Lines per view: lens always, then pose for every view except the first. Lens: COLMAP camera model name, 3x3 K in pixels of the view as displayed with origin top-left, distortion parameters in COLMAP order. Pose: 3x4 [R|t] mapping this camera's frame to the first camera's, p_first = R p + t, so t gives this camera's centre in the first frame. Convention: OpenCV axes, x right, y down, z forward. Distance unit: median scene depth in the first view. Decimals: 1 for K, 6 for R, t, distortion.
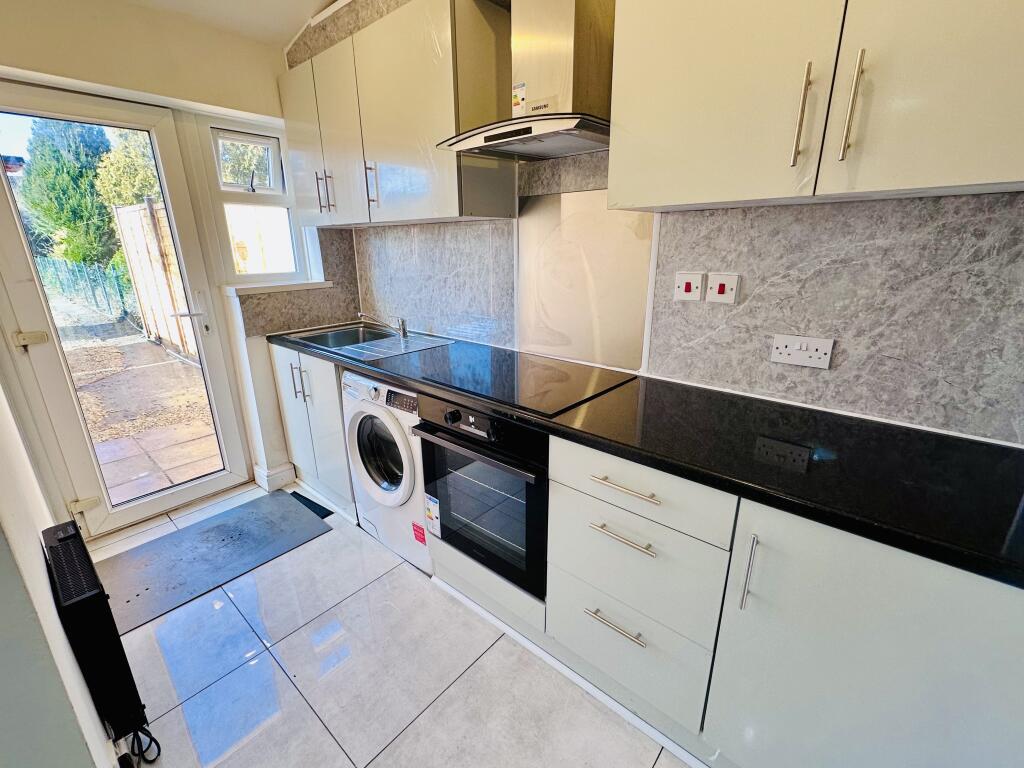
lens RADIAL K [[451.8, 0, 511.2], [0, 451.8, 384.0], [0, 0, 1]] dist [-0.000877, 0.000030]
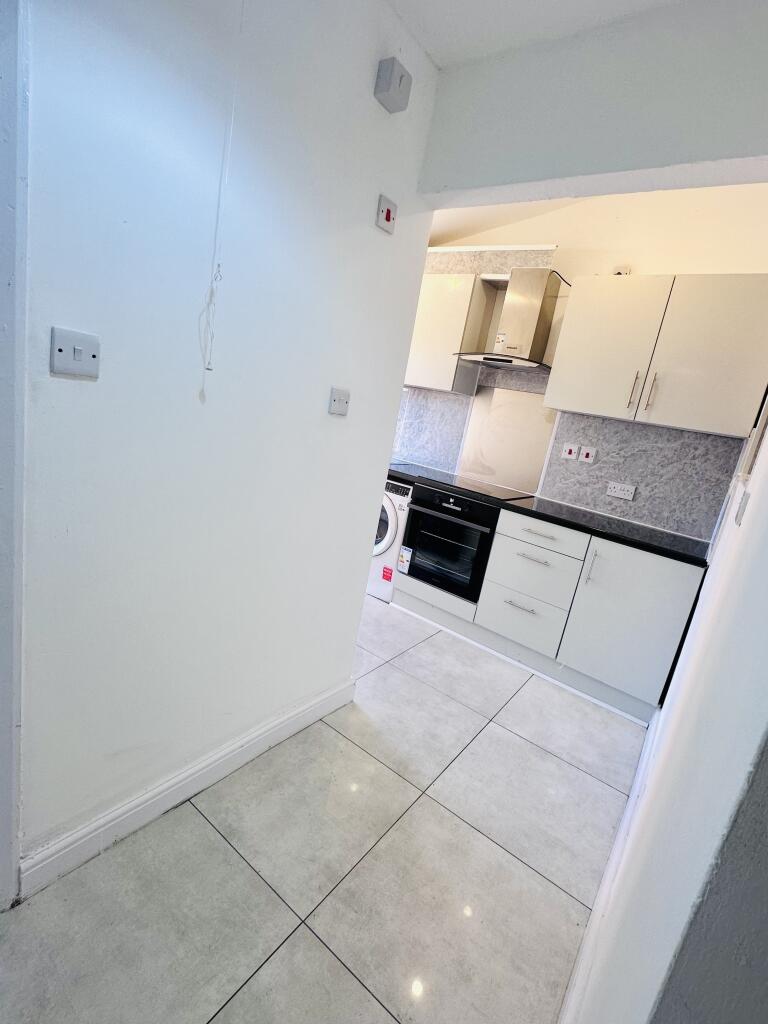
lens RADIAL K [[481.6, 0, 385.1], [0, 481.6, 510.5], [0, 0, 1]] dist [-0.001634, -0.000131]
pose [[0.979093, 0.166243, 0.117222, -0.634878], [-0.157049, 0.984030, -0.083795, 0.358556], [-0.129280, 0.063633, 0.989564, -0.998743]]
